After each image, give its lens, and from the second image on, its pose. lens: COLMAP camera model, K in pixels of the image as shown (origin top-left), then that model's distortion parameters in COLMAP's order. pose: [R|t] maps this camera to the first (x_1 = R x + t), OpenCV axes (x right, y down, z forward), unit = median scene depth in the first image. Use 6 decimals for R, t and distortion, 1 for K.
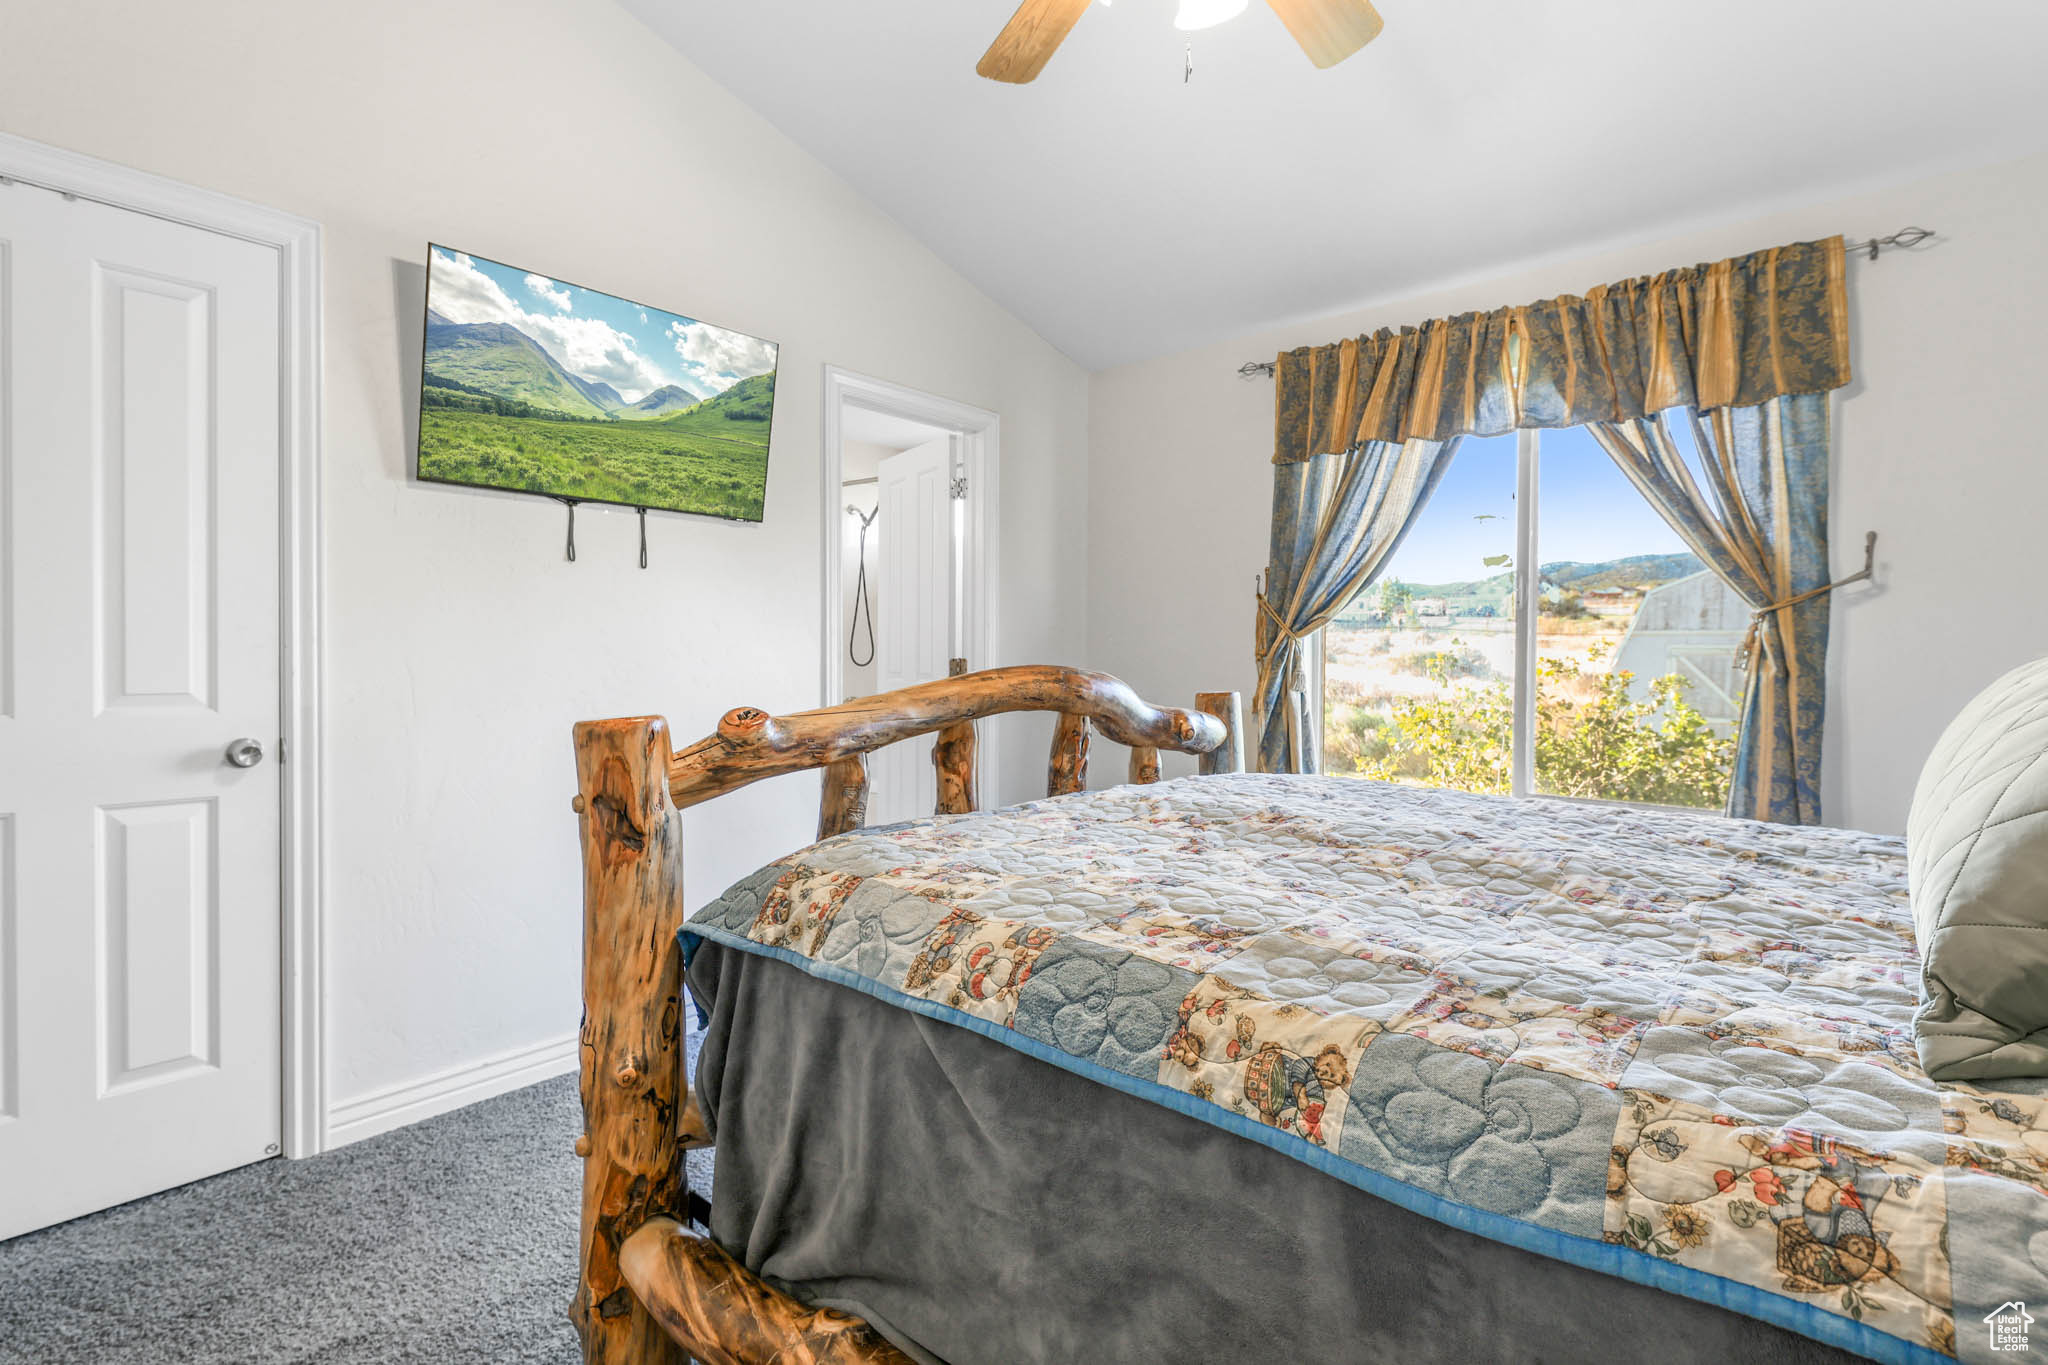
lens RADIAL K [[975.5, 0, 1033.7], [0, 975.5, 663.8], [0, 0, 1]] dist [0.000899, -0.000382]
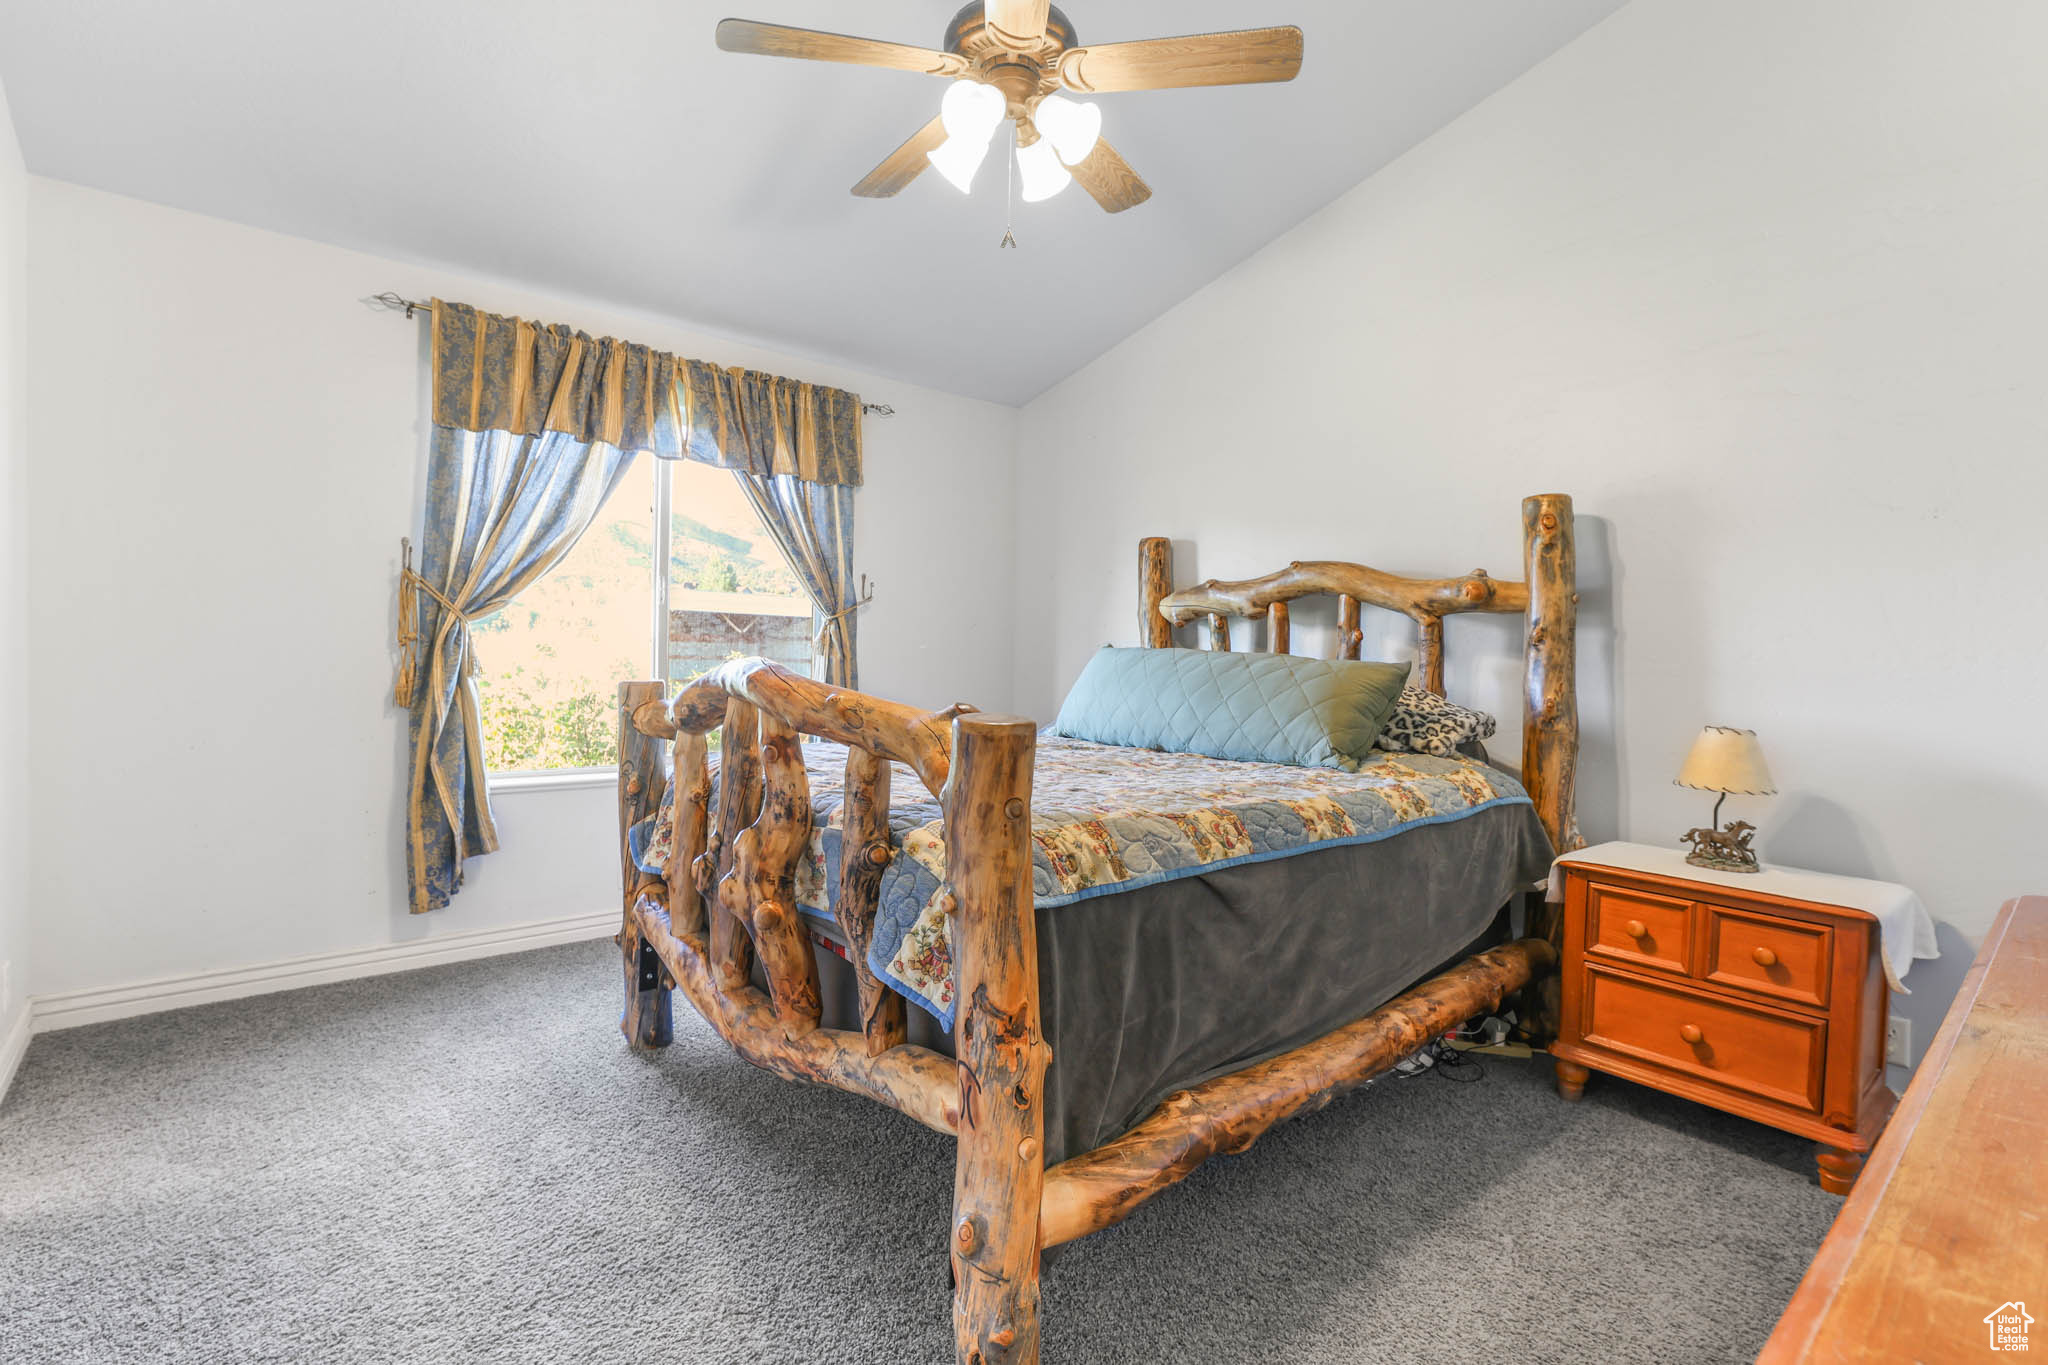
lens RADIAL K [[975.5, 0, 1033.7], [0, 975.5, 663.8], [0, 0, 1]] dist [0.000899, -0.000382]
pose [[0.126562, -0.014724, 0.991849, -0.748081], [-0.010197, 0.999818, 0.016144, -0.007954], [-0.991906, -0.012157, 0.126389, 0.455115]]
